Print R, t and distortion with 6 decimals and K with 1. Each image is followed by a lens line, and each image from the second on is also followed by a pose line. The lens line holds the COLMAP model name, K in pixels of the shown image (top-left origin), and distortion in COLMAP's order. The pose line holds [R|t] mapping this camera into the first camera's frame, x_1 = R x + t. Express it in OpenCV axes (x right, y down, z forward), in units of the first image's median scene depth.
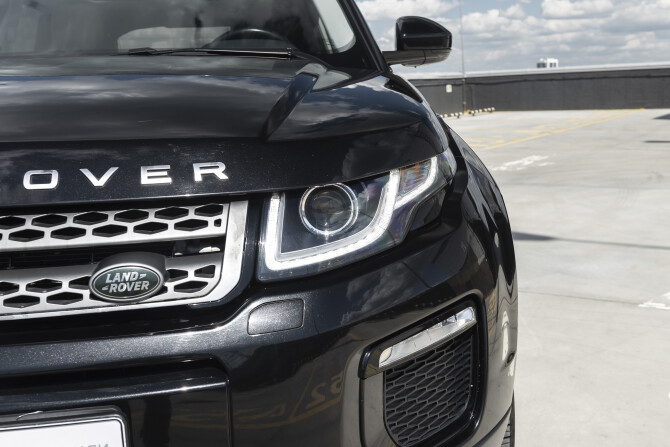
lens RADIAL K [[813.0, 0, 335.4], [0, 813.0, 222.4], [0, 0, 1]] dist [-0.053202, 0.000000]
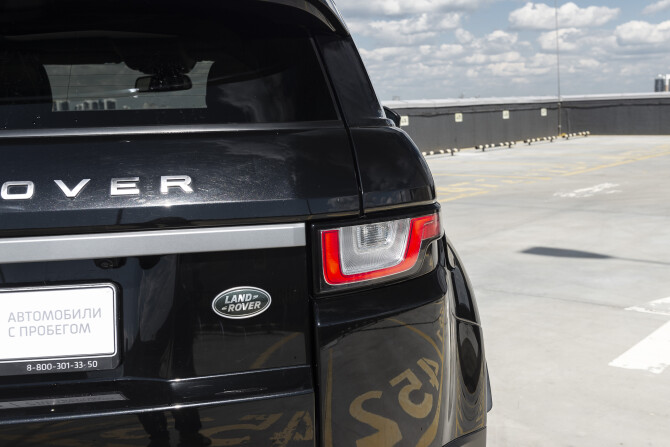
lens RADIAL K [[832.2, 0, 337.9], [0, 832.2, 223.1], [0, 0, 1]] dist [-0.053858, 0.000000]
pose [[0.992600, 0.025364, -0.118755, 0.087269], [-0.027797, 0.999435, -0.018874, 0.003228], [0.118209, 0.022035, 0.992744, -0.464077]]
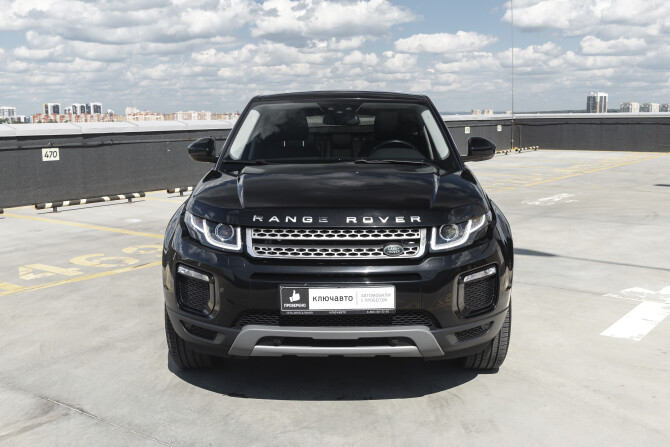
lens RADIAL K [[760.0, 0, 334.8], [0, 760.0, 224.1], [0, 0, 1]] dist [-0.000630, 0.000000]
pose [[0.996509, 0.045473, -0.070018, -0.095713], [-0.046772, 0.998760, -0.017029, 0.009440], [0.069157, 0.020245, 0.997400, -0.766942]]
